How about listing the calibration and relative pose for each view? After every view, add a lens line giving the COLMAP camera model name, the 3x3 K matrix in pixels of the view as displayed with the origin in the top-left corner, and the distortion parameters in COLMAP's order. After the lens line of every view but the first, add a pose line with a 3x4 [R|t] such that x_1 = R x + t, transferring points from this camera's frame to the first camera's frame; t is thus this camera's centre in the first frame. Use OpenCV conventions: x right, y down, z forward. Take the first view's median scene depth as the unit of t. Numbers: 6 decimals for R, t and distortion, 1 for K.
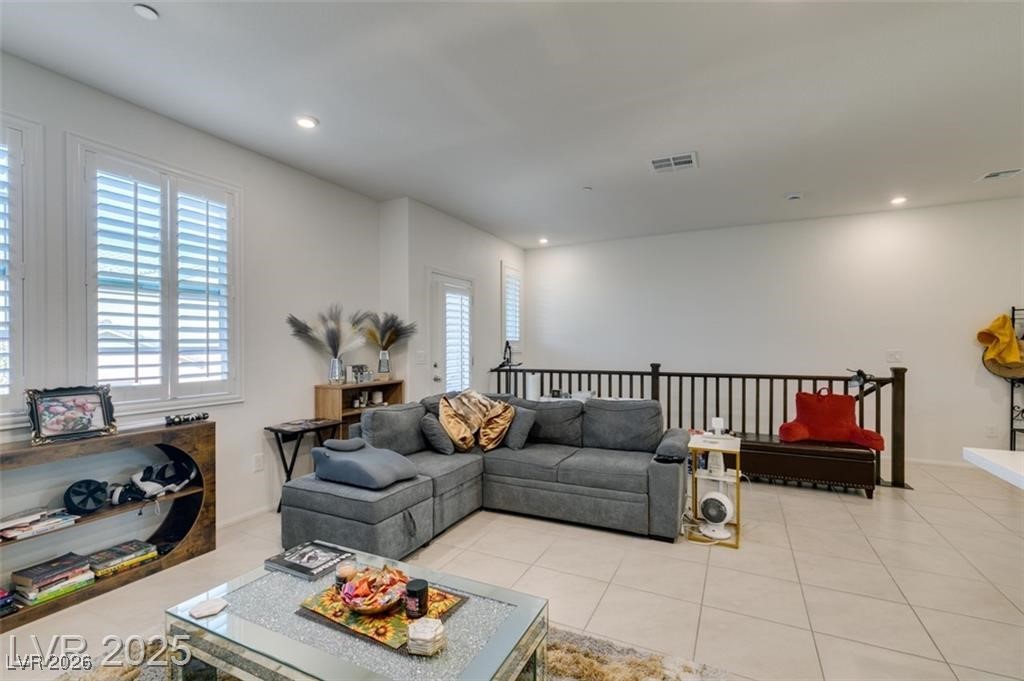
lens RADIAL K [[456.7, 0, 510.3], [0, 456.7, 345.0], [0, 0, 1]] dist [0.007252, -0.002900]
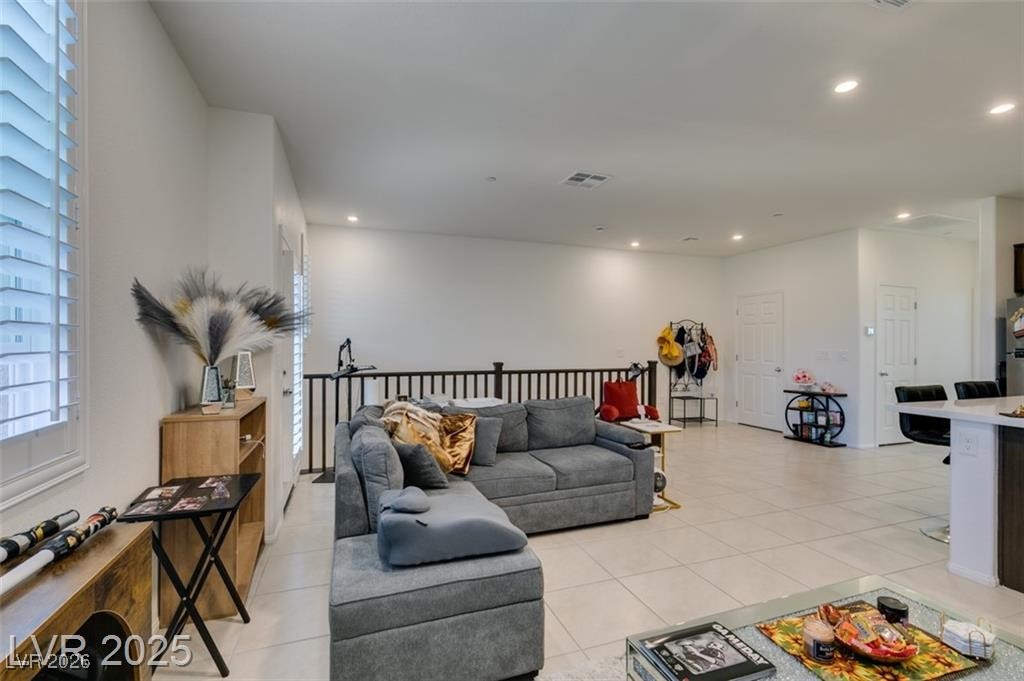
lens RADIAL K [[456.7, 0, 513.1], [0, 456.7, 342.9], [0, 0, 1]] dist [0.007252, -0.002900]
pose [[0.690303, 0.006290, 0.723493, -0.458163], [-0.002208, 0.999976, -0.006587, 0.003997], [-0.723517, 0.002950, 0.690301, 0.299851]]
